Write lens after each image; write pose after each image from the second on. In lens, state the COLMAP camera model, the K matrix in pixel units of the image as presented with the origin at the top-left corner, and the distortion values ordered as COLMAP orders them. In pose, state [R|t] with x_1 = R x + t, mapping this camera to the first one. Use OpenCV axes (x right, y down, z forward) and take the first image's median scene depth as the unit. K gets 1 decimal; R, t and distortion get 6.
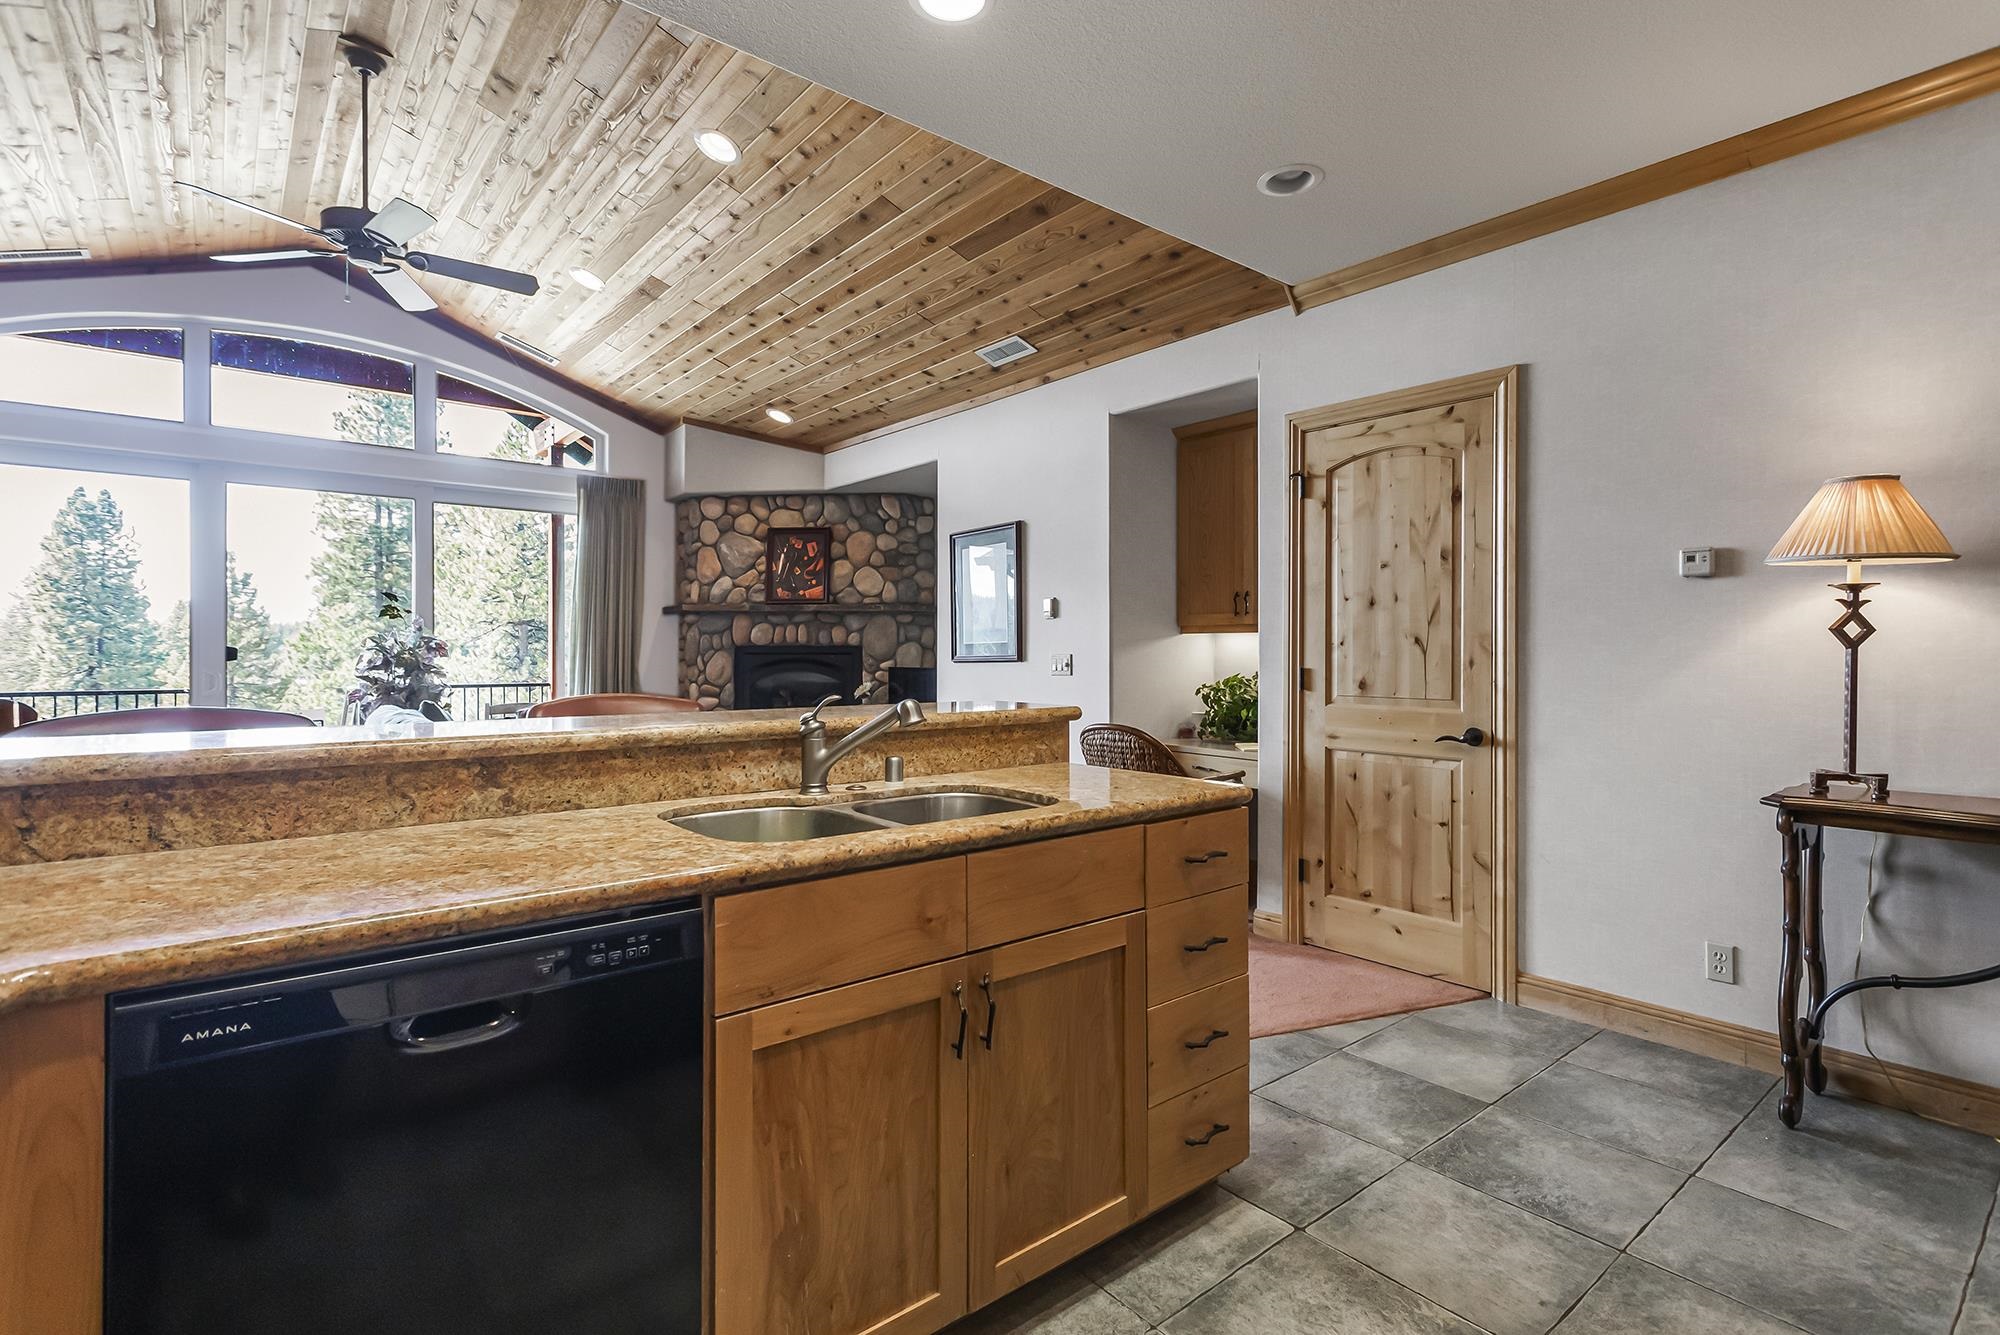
lens RADIAL K [[957.7, 0, 997.5], [0, 957.7, 645.0], [0, 0, 1]] dist [0.017250, 0.000018]
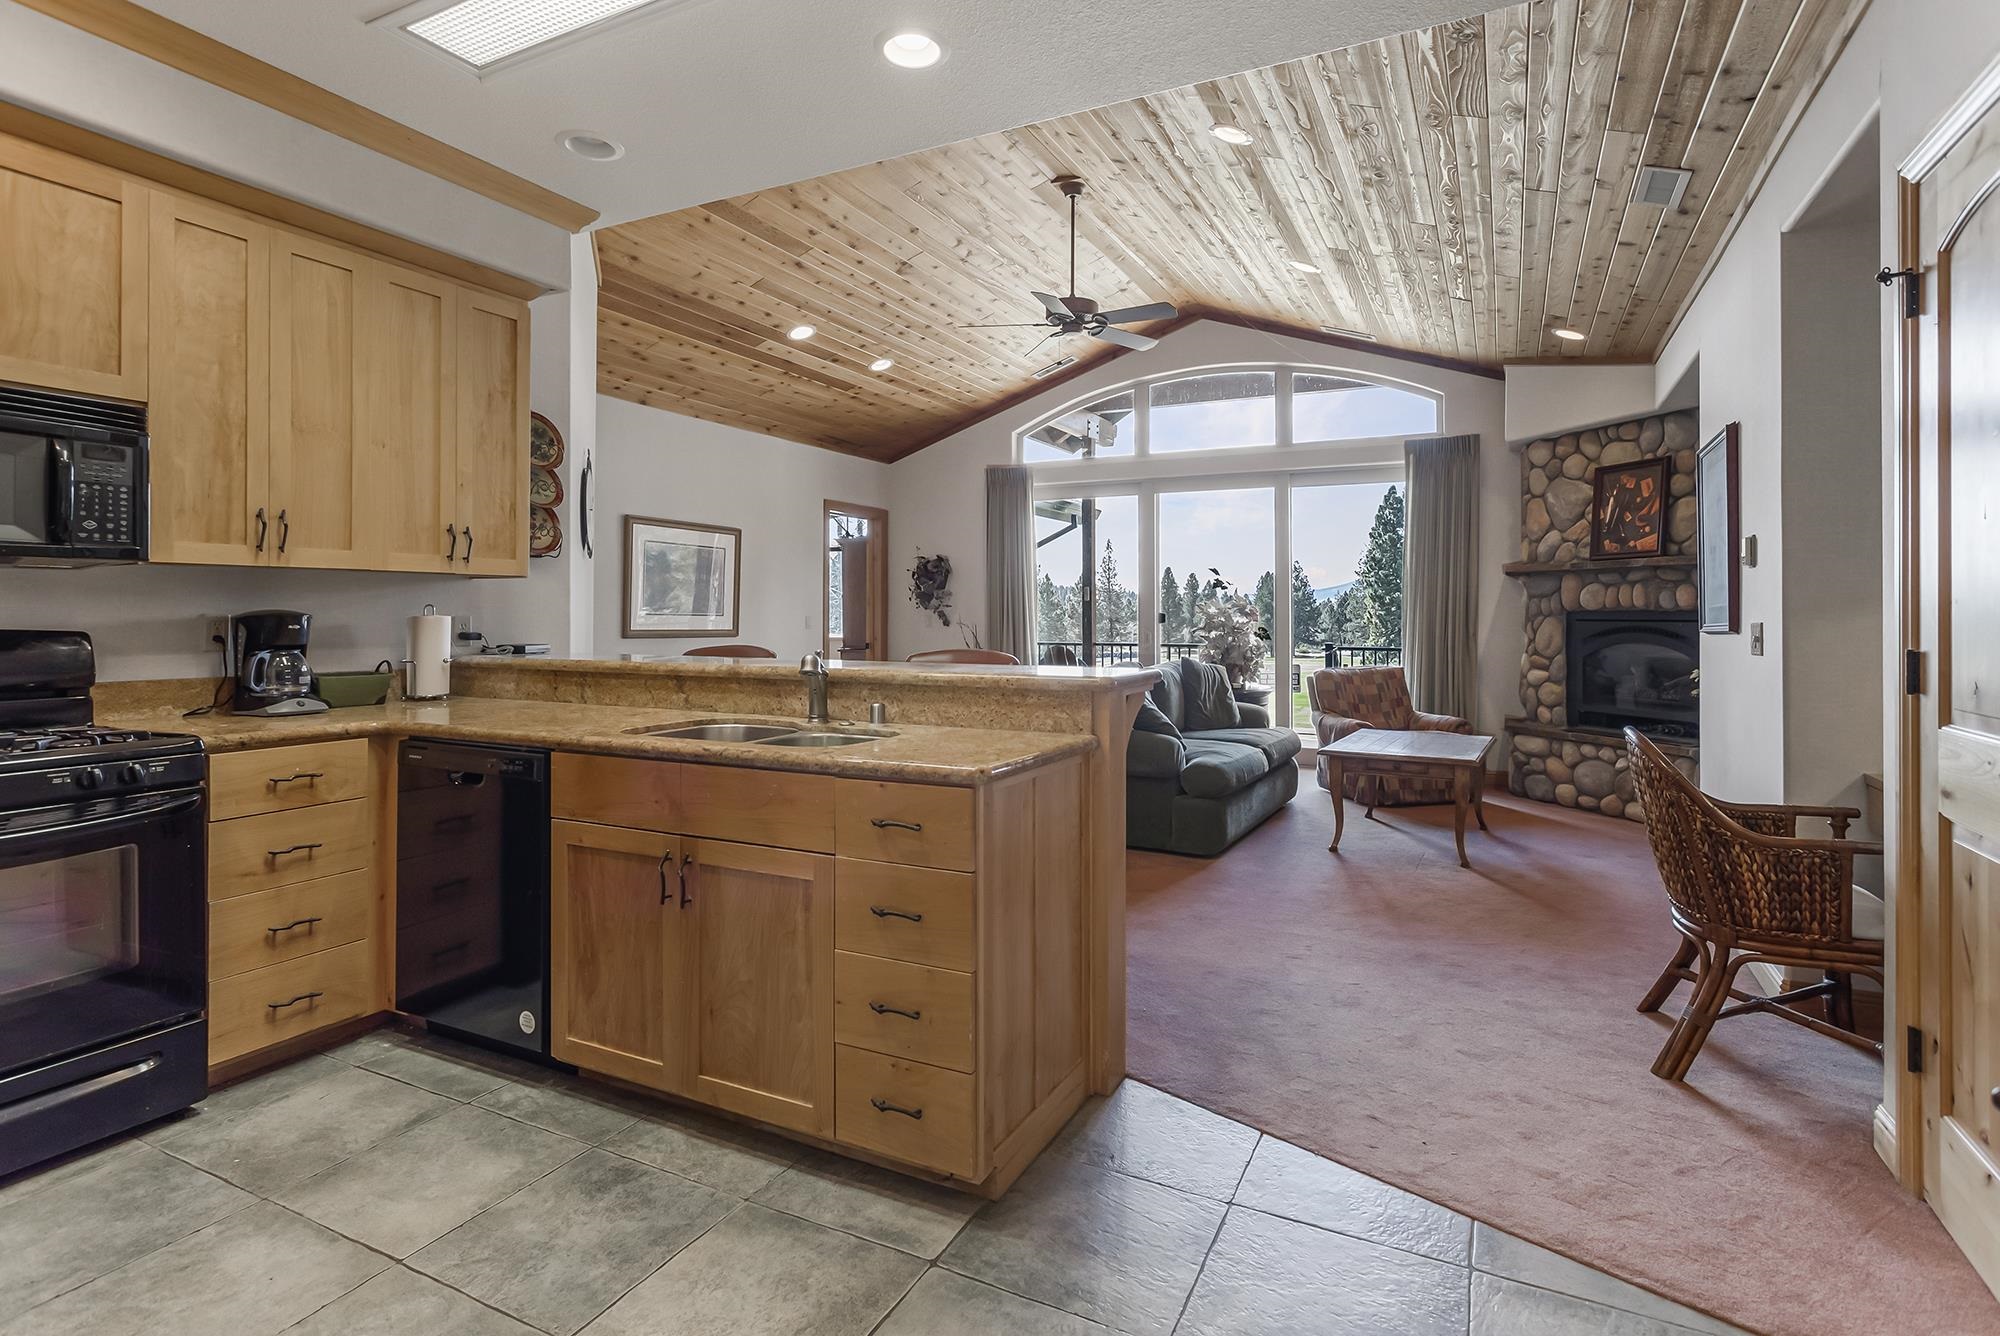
lens RADIAL K [[994.3, 0, 1000.9], [0, 994.3, 589.2], [0, 0, 1]] dist [0.001212, 0.000488]
pose [[0.408460, -0.022553, -0.912498, 0.330473], [0.002657, 0.999720, -0.023520, 0.000923], [0.912772, 0.007182, 0.408405, 0.187100]]
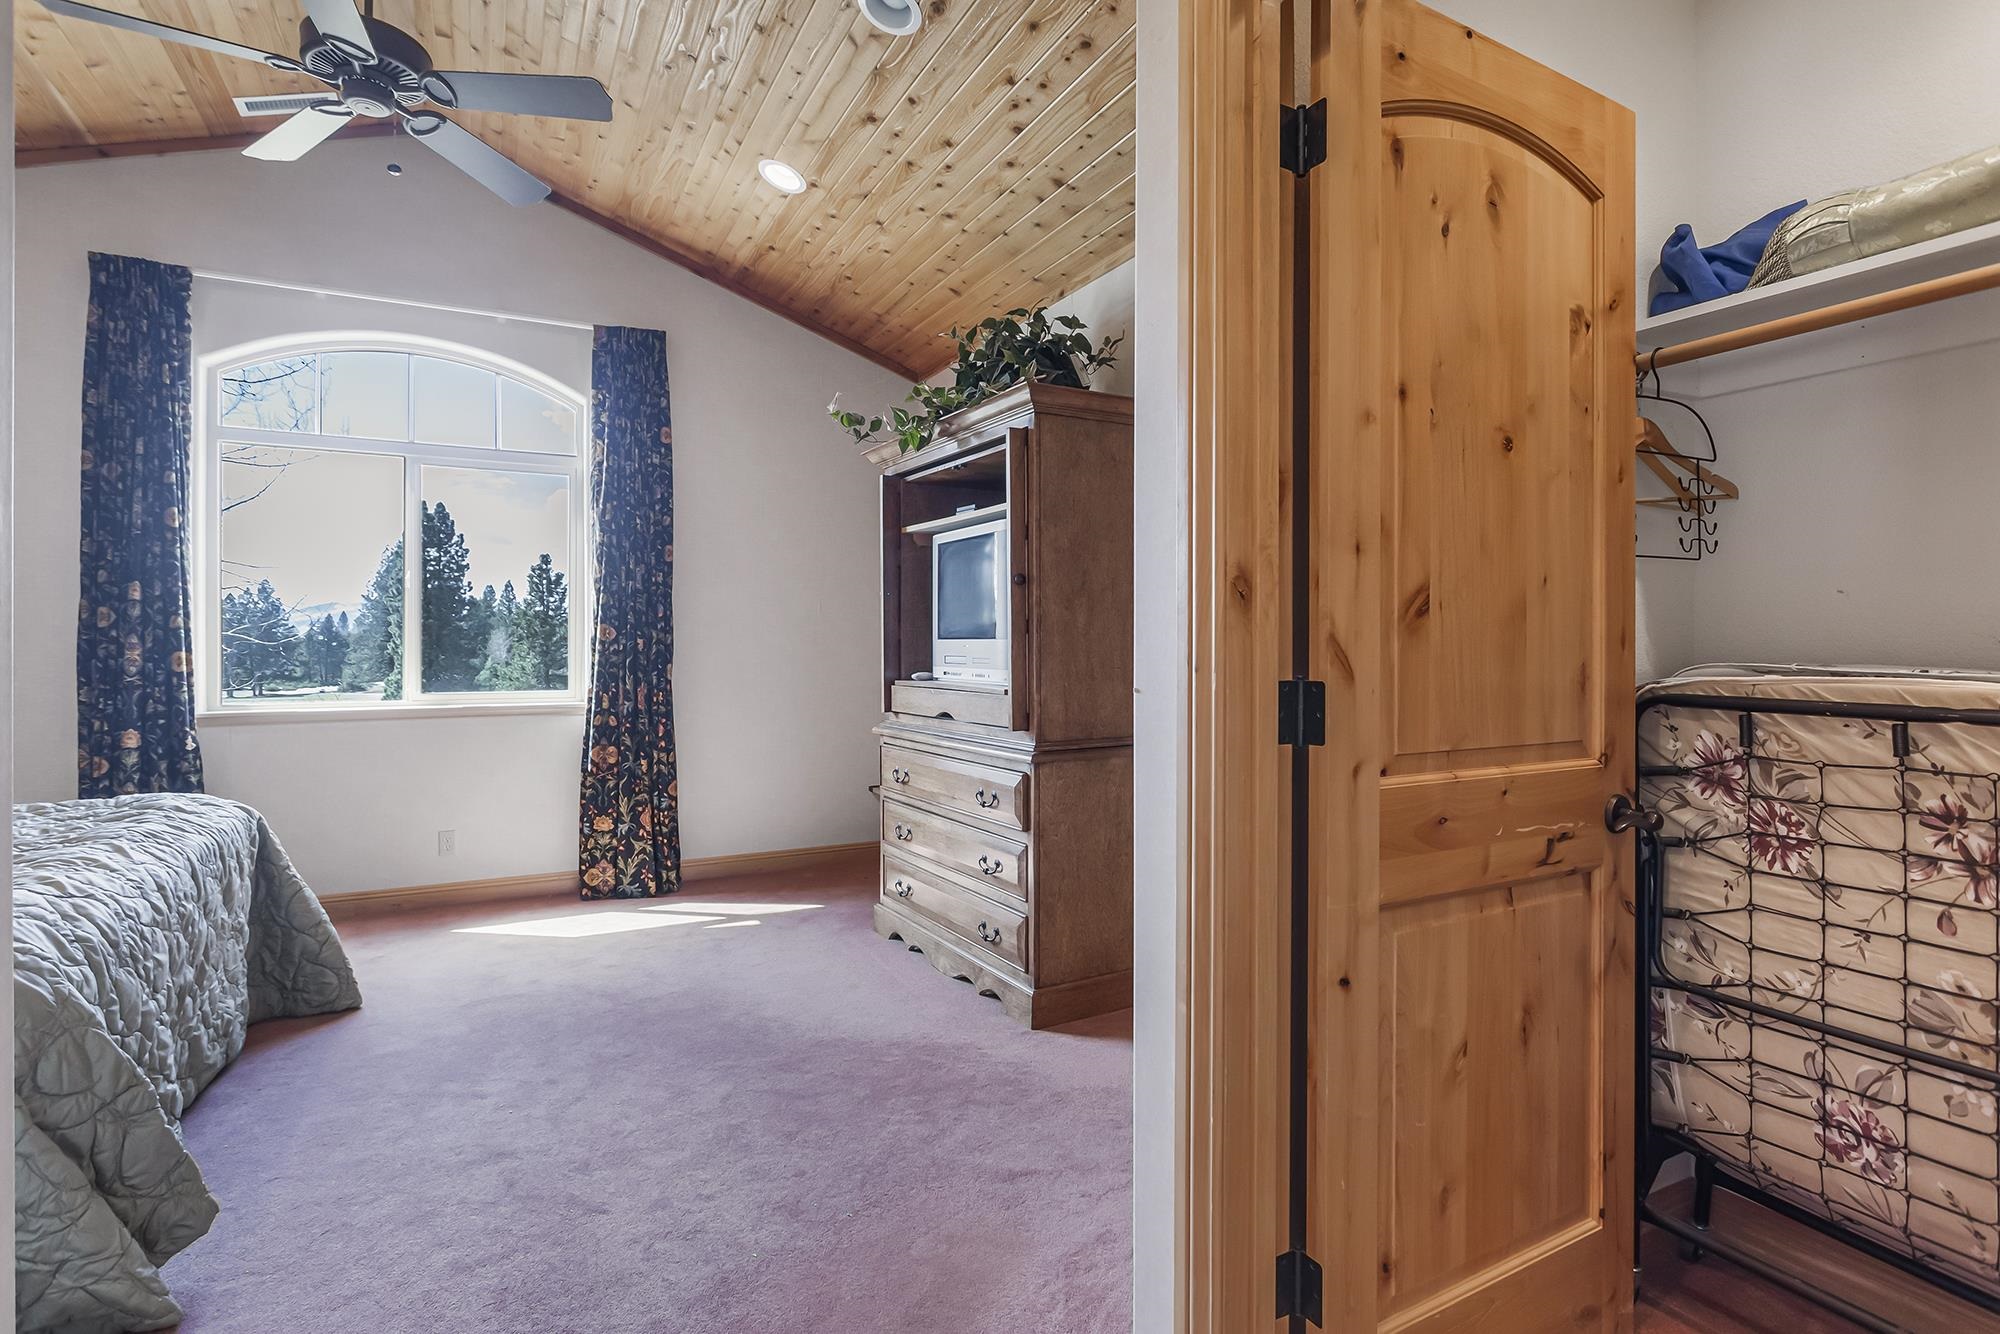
lens RADIAL K [[980.4, 0, 999.3], [0, 980.4, 645.3], [0, 0, 1]] dist [-0.000195, 0.000109]
pose [[0.979450, -0.002199, -0.201677, -0.790042], [0.003682, 0.999969, 0.006978, 0.011825], [0.201655, -0.007577, 0.979427, 0.137118]]
